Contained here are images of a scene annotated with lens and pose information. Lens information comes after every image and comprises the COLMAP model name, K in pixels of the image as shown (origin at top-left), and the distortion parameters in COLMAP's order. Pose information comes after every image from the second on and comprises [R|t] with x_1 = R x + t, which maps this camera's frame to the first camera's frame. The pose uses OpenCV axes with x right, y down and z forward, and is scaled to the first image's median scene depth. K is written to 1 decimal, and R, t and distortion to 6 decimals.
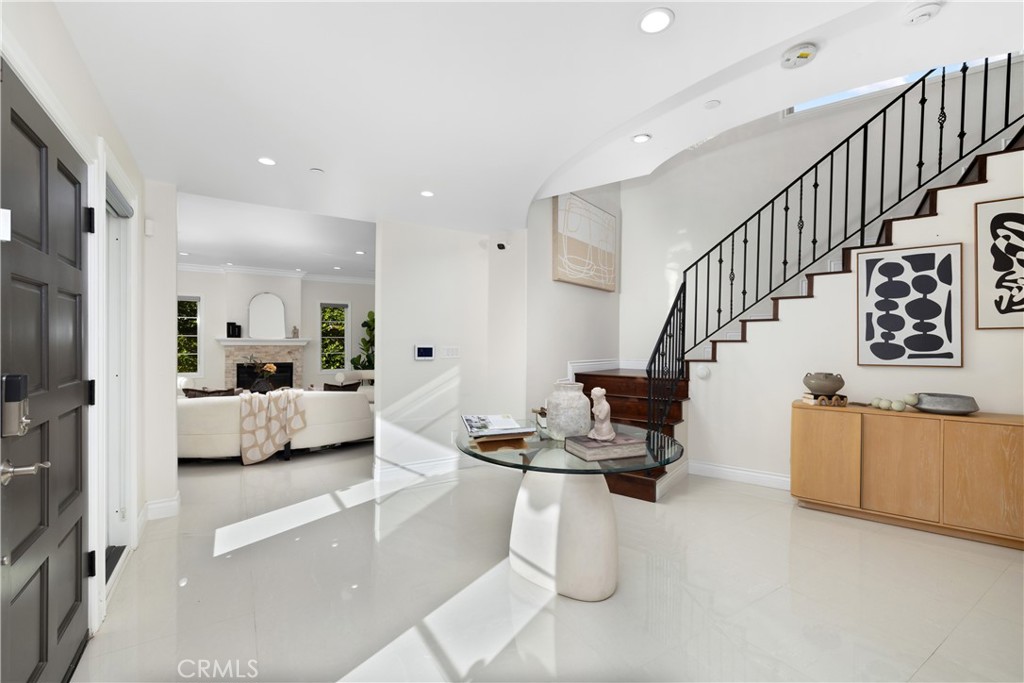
lens RADIAL K [[431.6, 0, 509.4], [0, 431.6, 344.6], [0, 0, 1]] dist [0.000293, -0.000130]
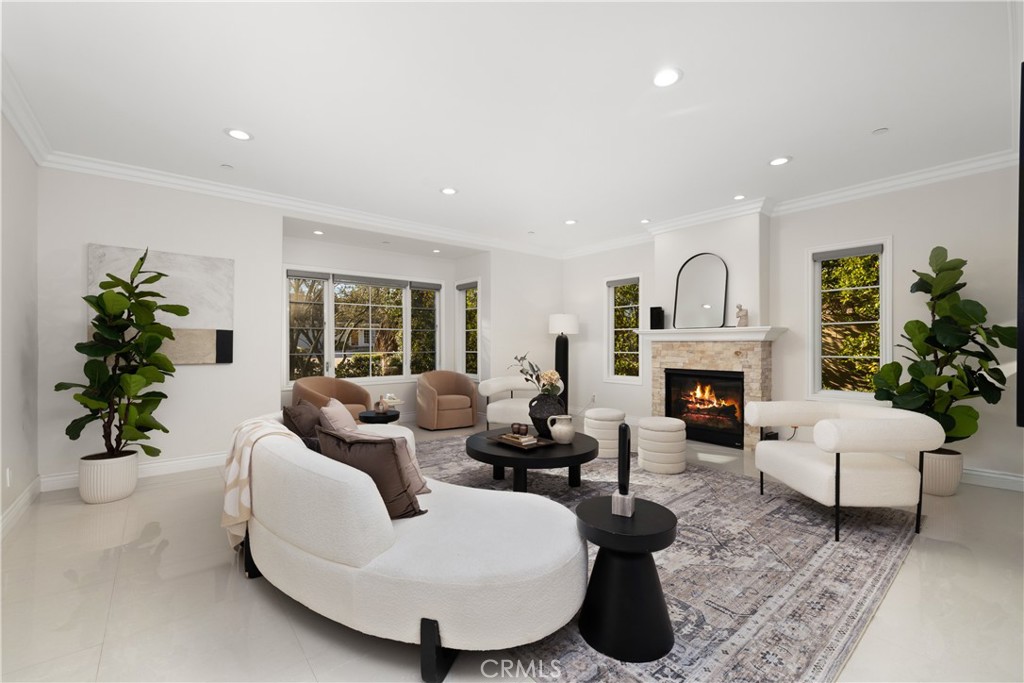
lens RADIAL K [[431.6, 0, 508.2], [0, 431.6, 343.0], [0, 0, 1]] dist [0.000293, -0.000130]
pose [[0.132706, -0.012198, -0.991080, -0.000234], [-0.005549, 0.999899, -0.013050, 0.015636], [0.991140, 0.007232, 0.132625, 0.681401]]
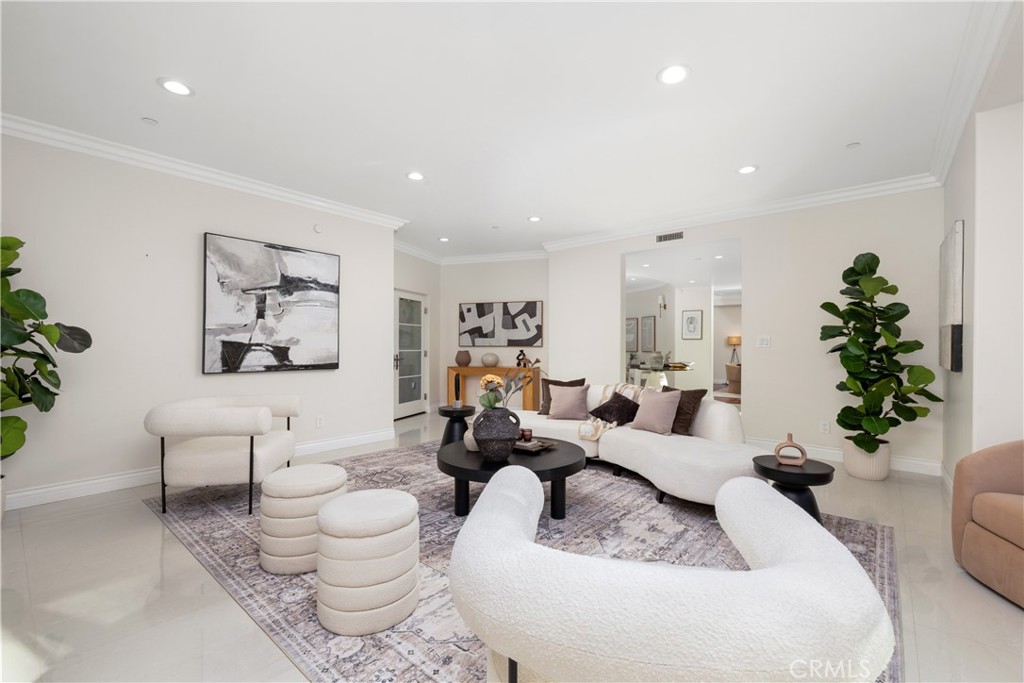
lens RADIAL K [[431.6, 0, 515.4], [0, 431.6, 345.0], [0, 0, 1]] dist [0.000293, -0.000130]
pose [[-0.320215, -0.004495, 0.947334, -0.774658], [0.008072, 0.999940, 0.007473, 0.009957], [-0.947310, 0.010039, -0.320160, 0.876103]]
